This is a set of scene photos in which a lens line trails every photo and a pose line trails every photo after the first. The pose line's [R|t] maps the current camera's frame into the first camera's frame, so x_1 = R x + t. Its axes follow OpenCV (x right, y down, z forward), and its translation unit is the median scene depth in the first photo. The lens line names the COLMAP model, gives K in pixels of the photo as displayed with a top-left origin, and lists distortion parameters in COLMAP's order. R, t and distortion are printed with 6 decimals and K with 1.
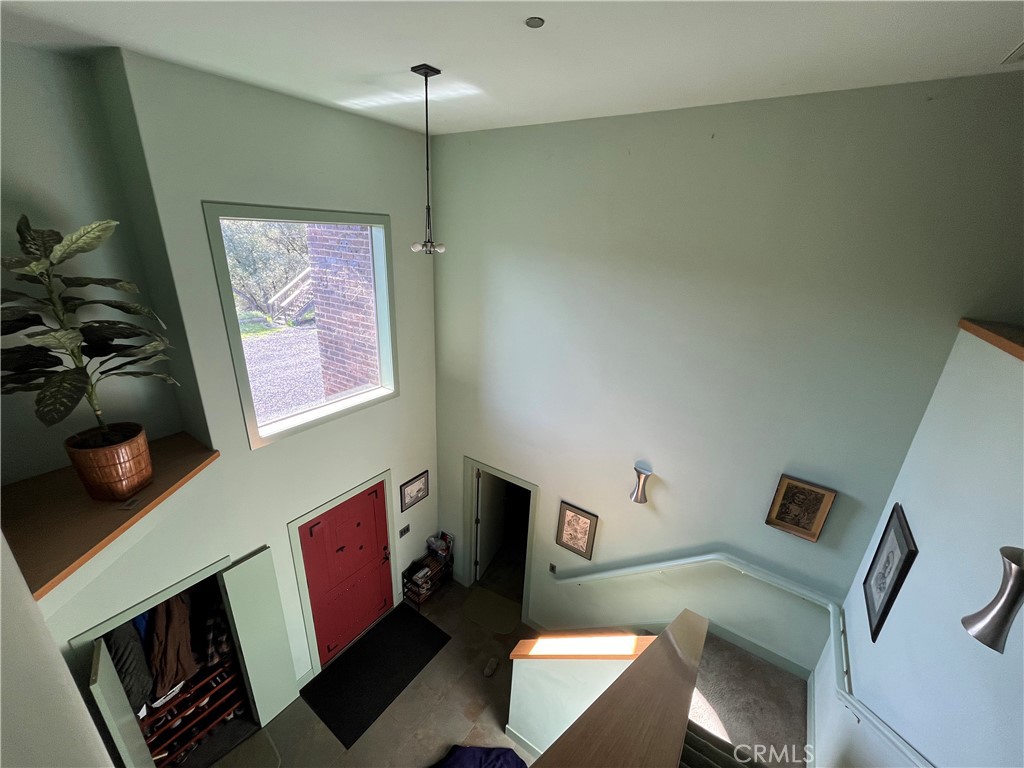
lens RADIAL K [[412.2, 0, 511.8], [0, 412.2, 388.4], [0, 0, 1]] dist [0.002129, 0.000133]
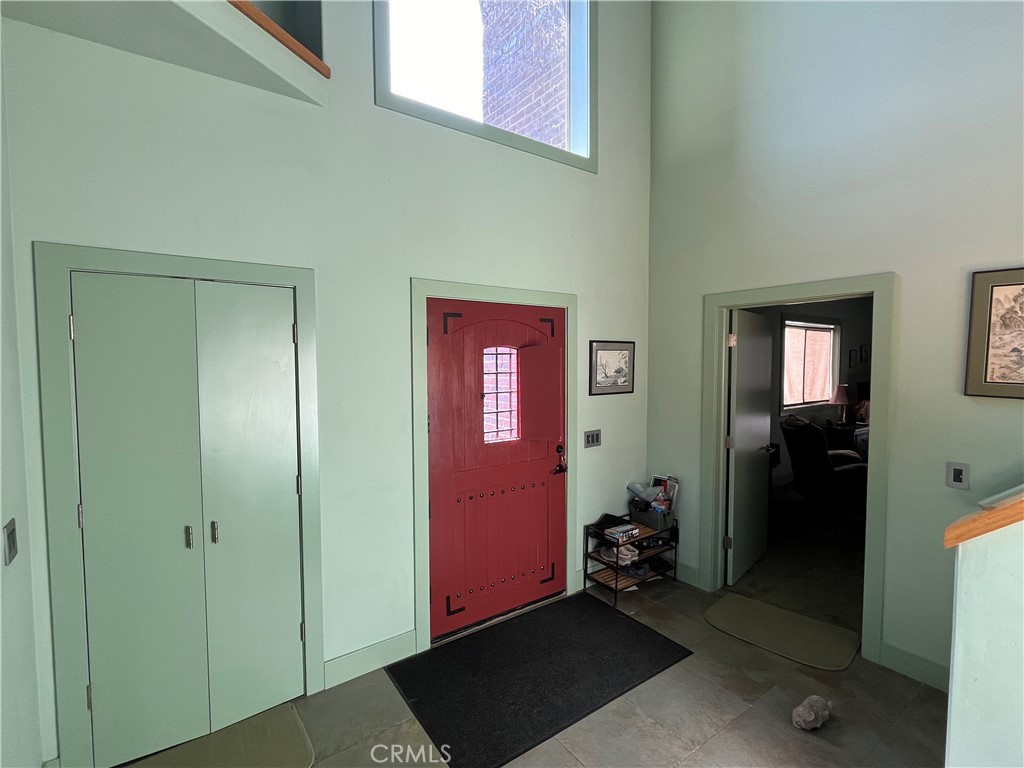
lens RADIAL K [[487.1, 0, 519.0], [0, 487.1, 382.7], [0, 0, 1]] dist [0.011892, -0.000115]
pose [[0.942009, -0.033872, -0.333873, -0.131839], [-0.069254, 0.953856, -0.292169, 0.474506], [0.328363, 0.298348, 0.896195, 0.355041]]
